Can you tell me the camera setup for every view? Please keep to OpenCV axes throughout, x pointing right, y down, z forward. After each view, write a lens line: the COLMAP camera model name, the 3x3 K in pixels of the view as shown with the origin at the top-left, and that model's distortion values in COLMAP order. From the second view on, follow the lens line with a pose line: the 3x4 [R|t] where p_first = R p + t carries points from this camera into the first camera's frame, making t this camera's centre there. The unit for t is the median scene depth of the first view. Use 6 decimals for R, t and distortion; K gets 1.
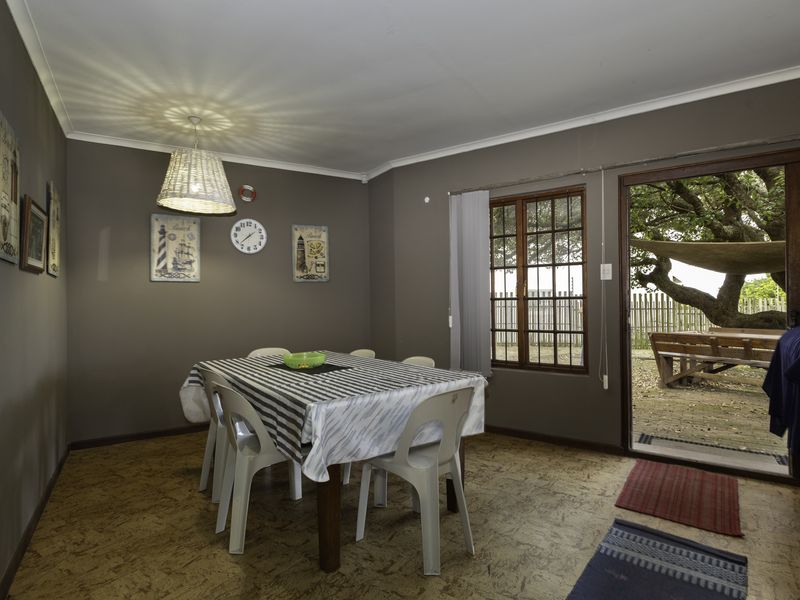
lens RADIAL K [[456.2, 0, 400.0], [0, 456.2, 300.0], [0, 0, 1]] dist [0.046125, 0.000300]
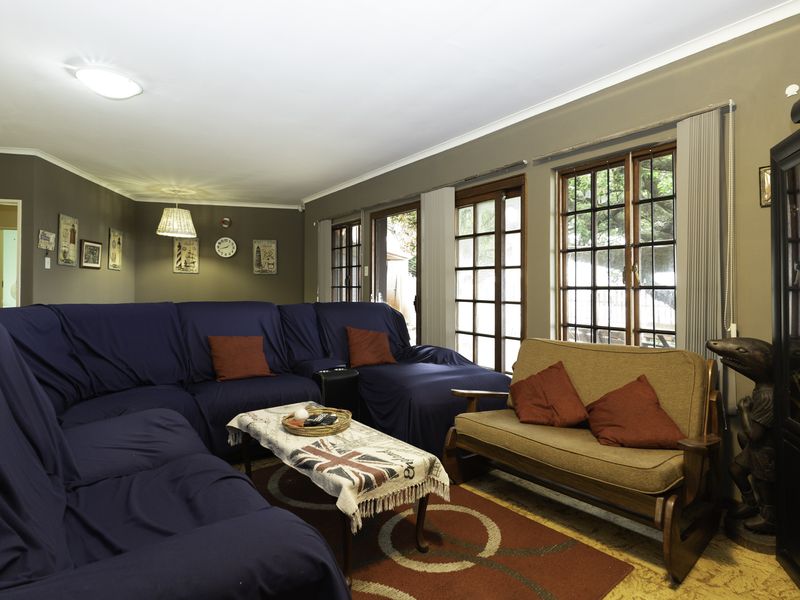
lens RADIAL K [[484.9, 0, 413.7], [0, 484.9, 297.7], [0, 0, 1]] dist [0.041318, -0.000365]
pose [[0.938459, 0.029557, -0.344124, 1.019791], [-0.027028, 0.999561, 0.012145, 0.009698], [0.344332, -0.002096, 0.938846, -0.507643]]
